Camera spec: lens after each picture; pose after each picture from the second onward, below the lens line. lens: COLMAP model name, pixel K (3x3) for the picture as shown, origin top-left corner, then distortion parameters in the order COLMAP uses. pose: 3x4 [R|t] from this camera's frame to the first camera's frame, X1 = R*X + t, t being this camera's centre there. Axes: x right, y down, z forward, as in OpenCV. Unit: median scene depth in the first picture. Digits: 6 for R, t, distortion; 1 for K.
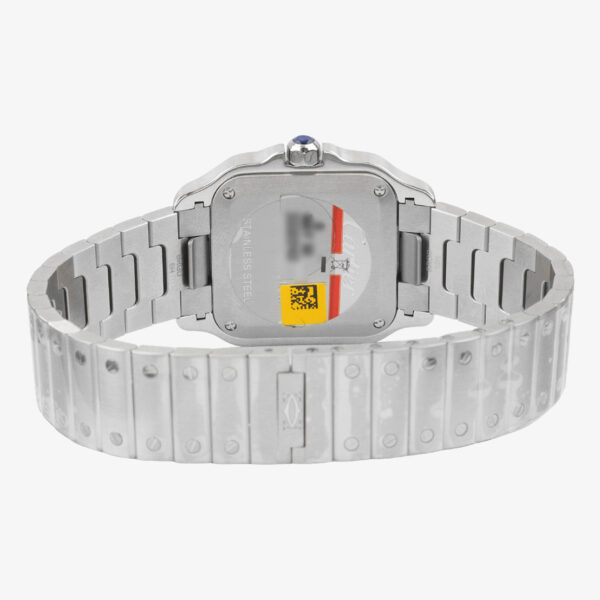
lens RADIAL K [[2626.6, 0, 299.8], [0, 2626.6, 299.5], [0, 0, 1]] dist [0.567060, 0.000000]
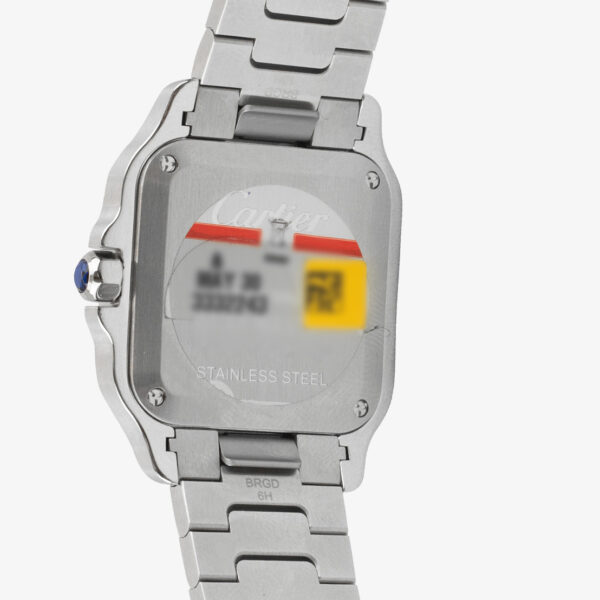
lens RADIAL K [[2626.6, 0, 300.7], [0, 2626.6, 299.7], [0, 0, 1]] dist [0.567060, 0.000000]
pose [[0.068682, -0.997630, -0.004258, 0.002185], [0.997568, 0.068626, 0.012167, -0.014526], [-0.011846, -0.005084, 0.999917, 0.352655]]
